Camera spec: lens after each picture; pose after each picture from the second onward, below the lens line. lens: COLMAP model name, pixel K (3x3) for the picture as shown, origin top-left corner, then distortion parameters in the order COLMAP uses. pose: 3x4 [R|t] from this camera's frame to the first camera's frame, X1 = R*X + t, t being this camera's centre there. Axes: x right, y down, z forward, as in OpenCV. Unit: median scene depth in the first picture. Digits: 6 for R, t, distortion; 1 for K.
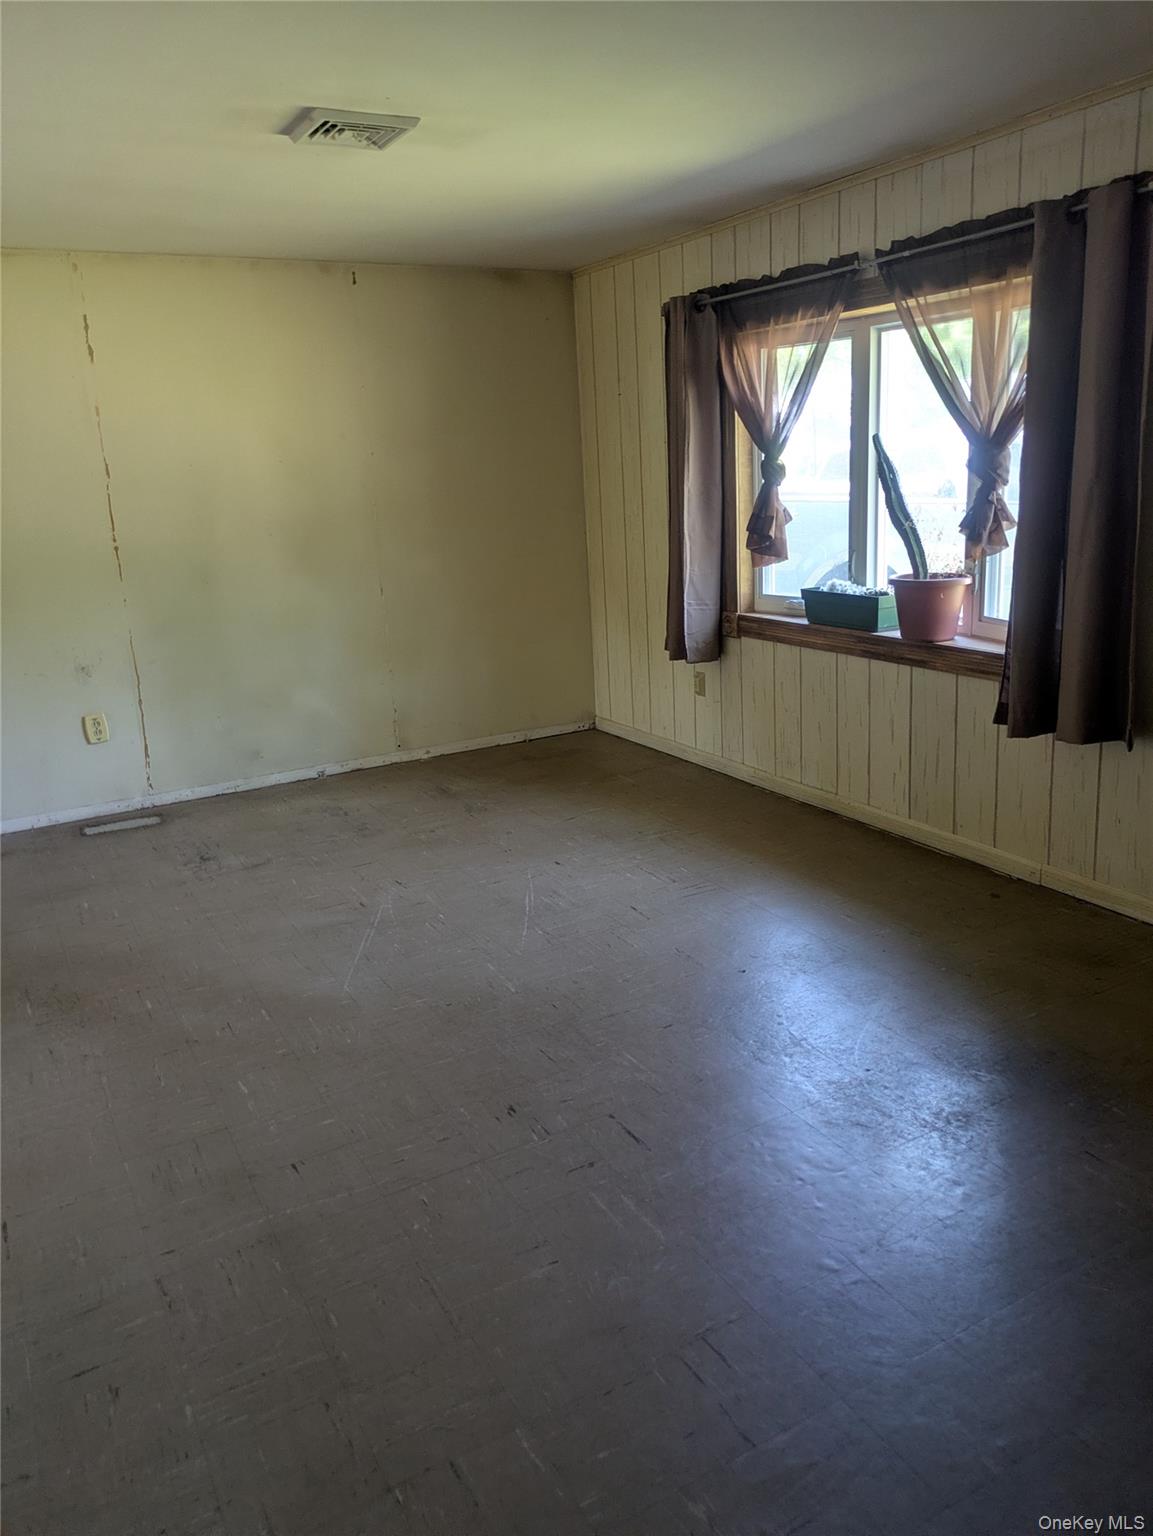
lens RADIAL K [[1138.6, 0, 606.8], [0, 1138.6, 746.0], [0, 0, 1]] dist [0.046619, -0.034265]
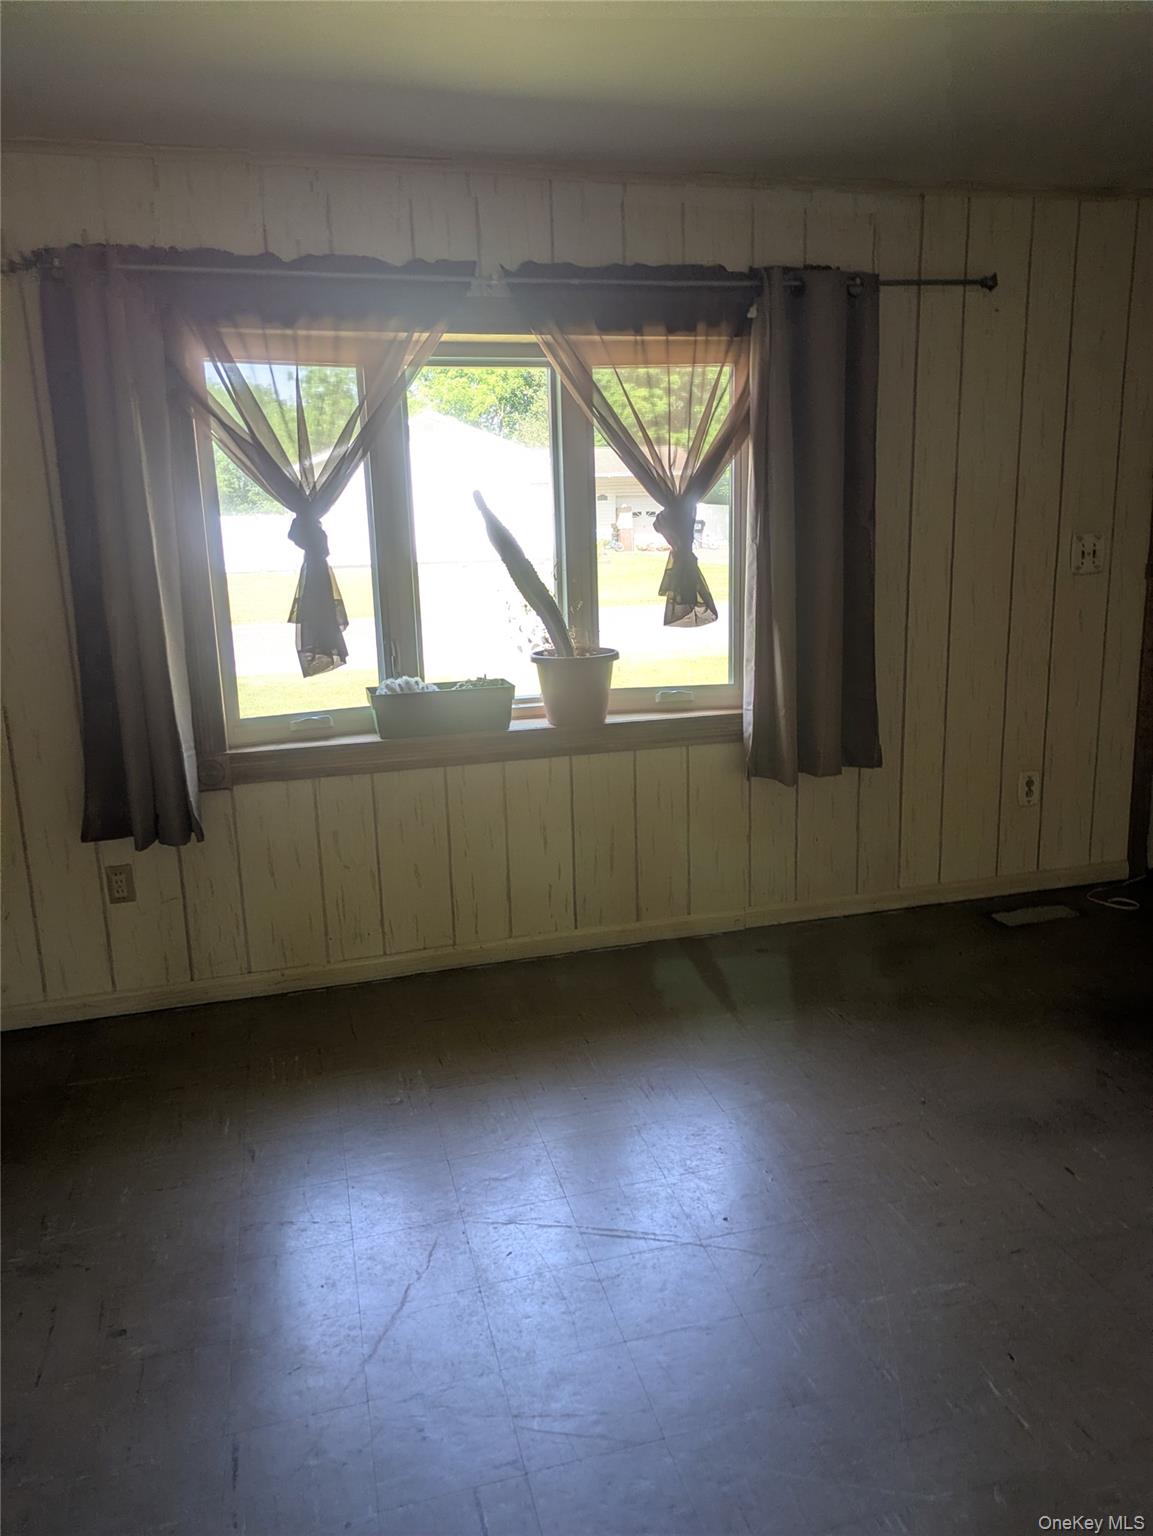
lens RADIAL K [[1138.6, 0, 571.6], [0, 1138.6, 764.2], [0, 0, 1]] dist [0.046619, -0.034265]
pose [[0.254714, -0.164512, 0.952920, -0.567346], [0.257833, 0.961304, 0.097041, -0.148789], [-0.932010, 0.220977, 0.287274, 0.760013]]
